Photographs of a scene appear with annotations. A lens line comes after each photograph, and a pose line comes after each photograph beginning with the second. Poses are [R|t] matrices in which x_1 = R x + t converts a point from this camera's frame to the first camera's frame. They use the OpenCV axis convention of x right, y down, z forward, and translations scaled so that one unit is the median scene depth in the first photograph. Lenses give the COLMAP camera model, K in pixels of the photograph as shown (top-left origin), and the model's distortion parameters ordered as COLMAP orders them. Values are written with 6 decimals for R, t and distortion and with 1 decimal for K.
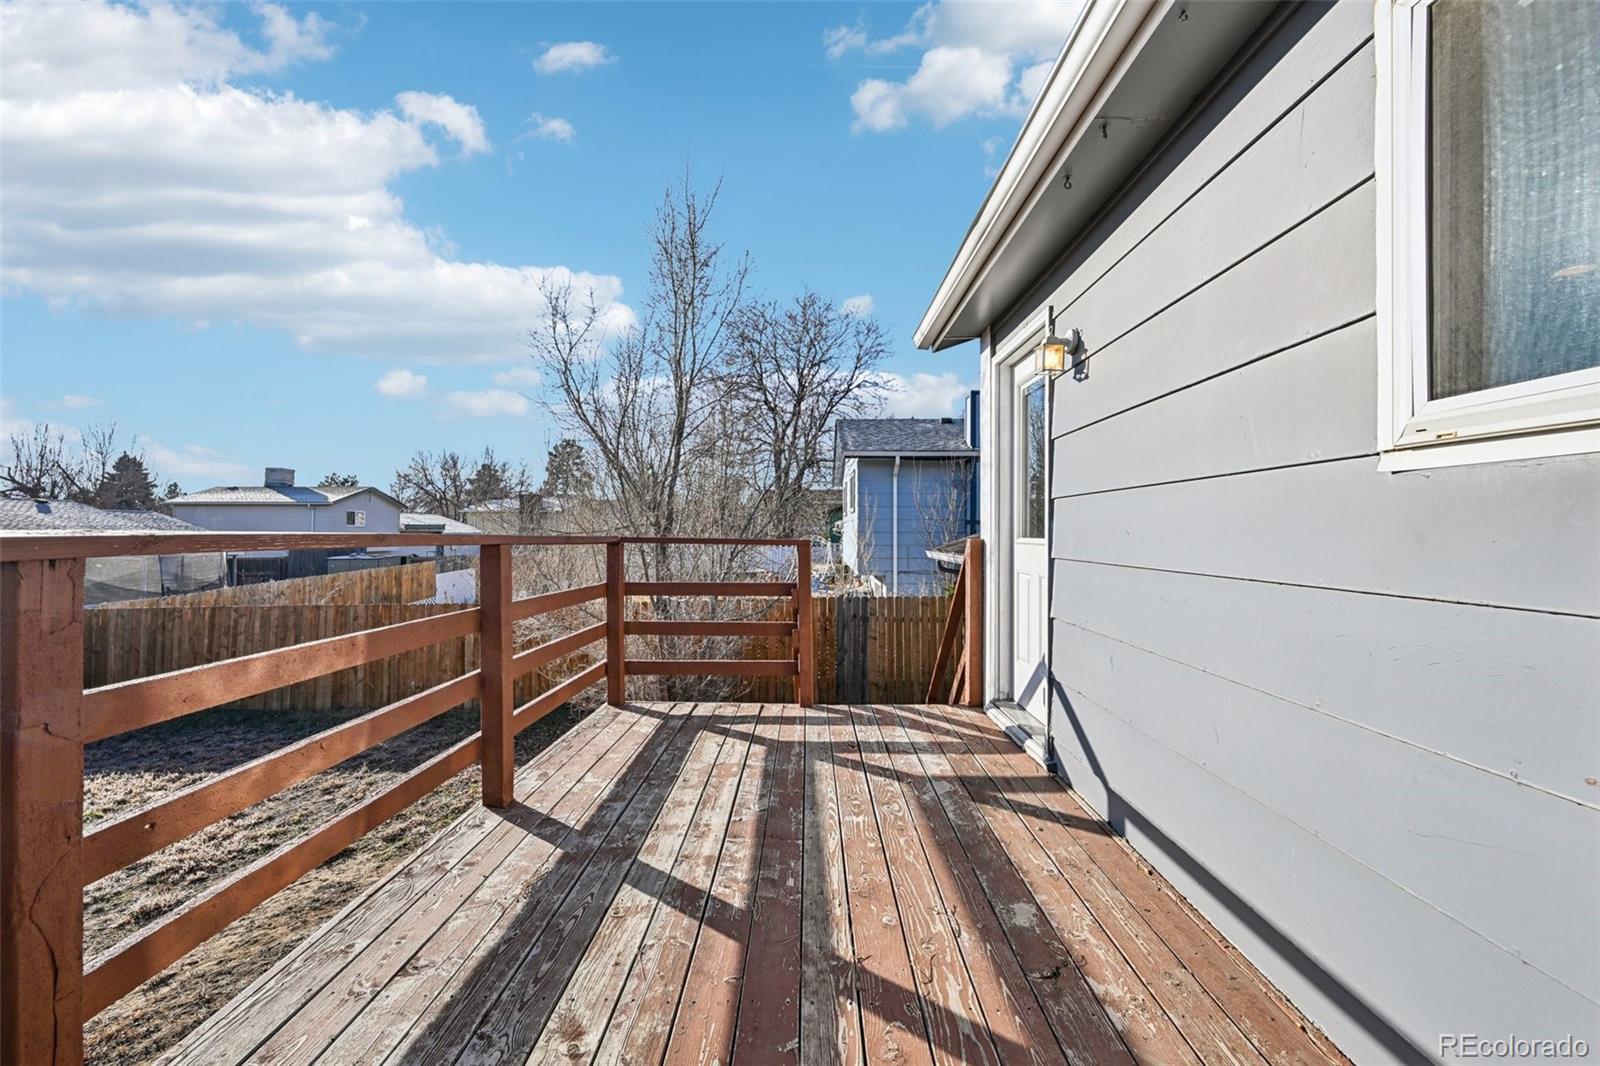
lens RADIAL K [[623.7, 0, 800.1], [0, 623.7, 534.1], [0, 0, 1]] dist [-0.000787, 0.000391]
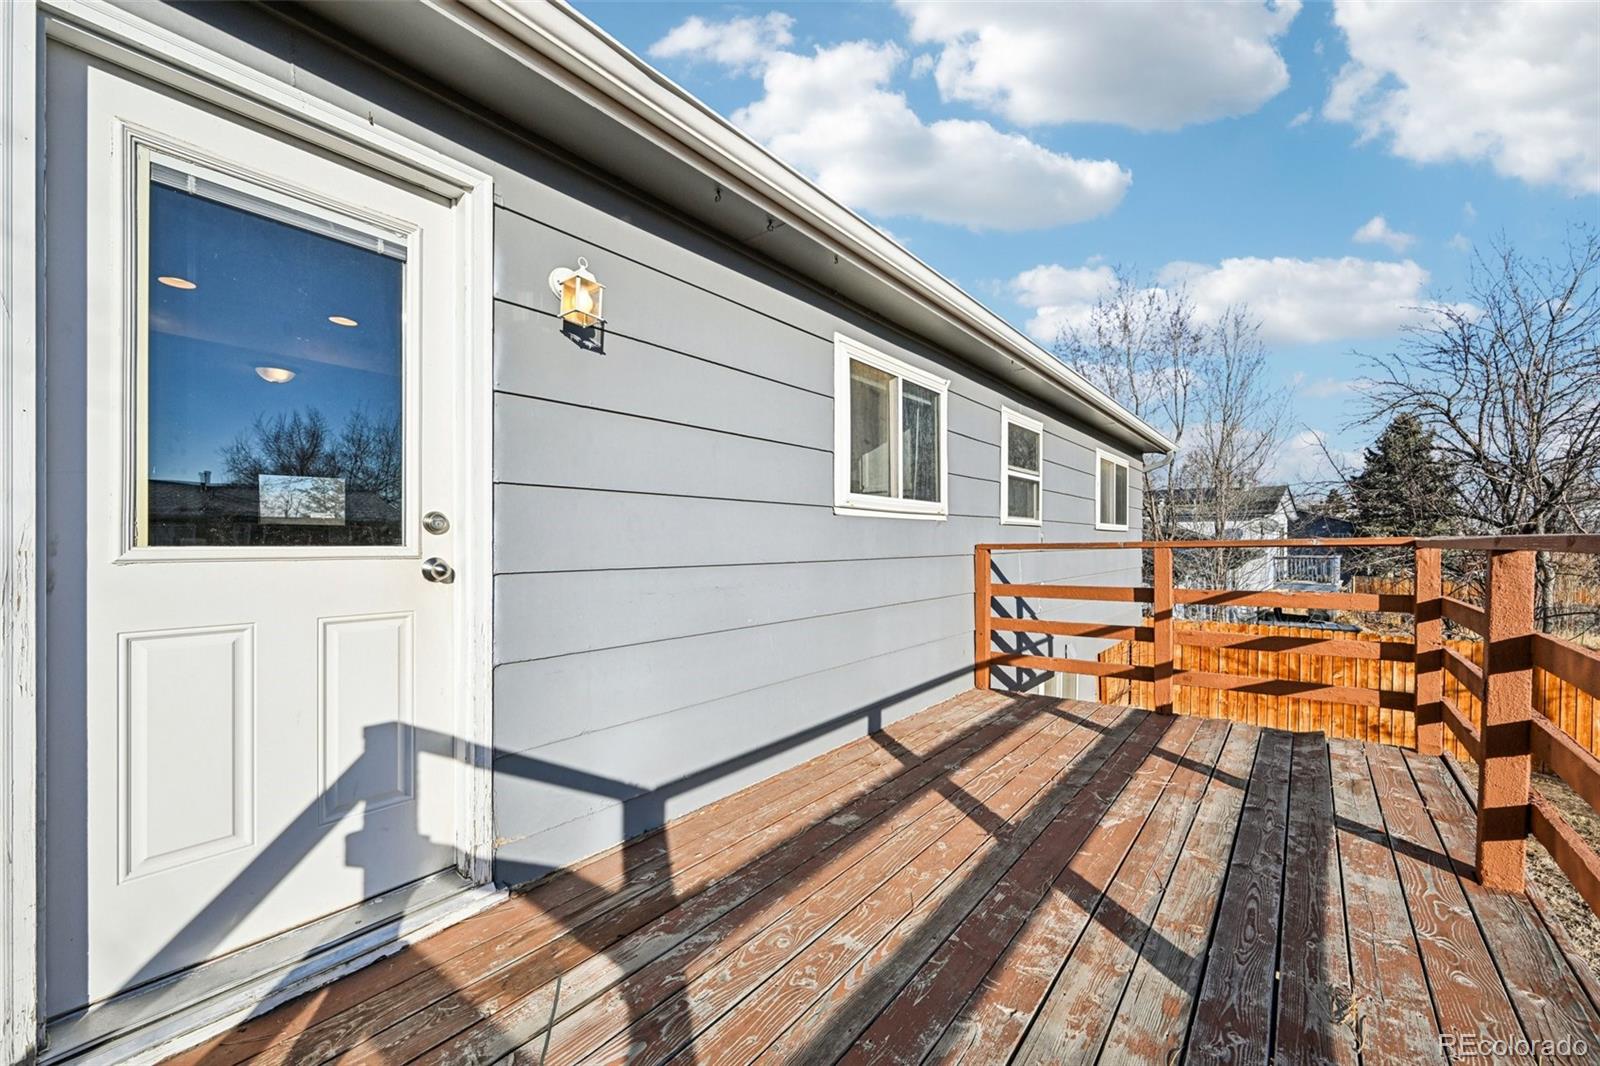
lens RADIAL K [[623.7, 0, 800.9], [0, 623.7, 537.0], [0, 0, 1]] dist [-0.000787, 0.000391]
pose [[-0.782509, -0.000290, 0.622639, -0.376474], [-0.003210, 0.999988, -0.003568, 0.004158], [-0.622631, -0.004791, -0.782501, 1.947183]]
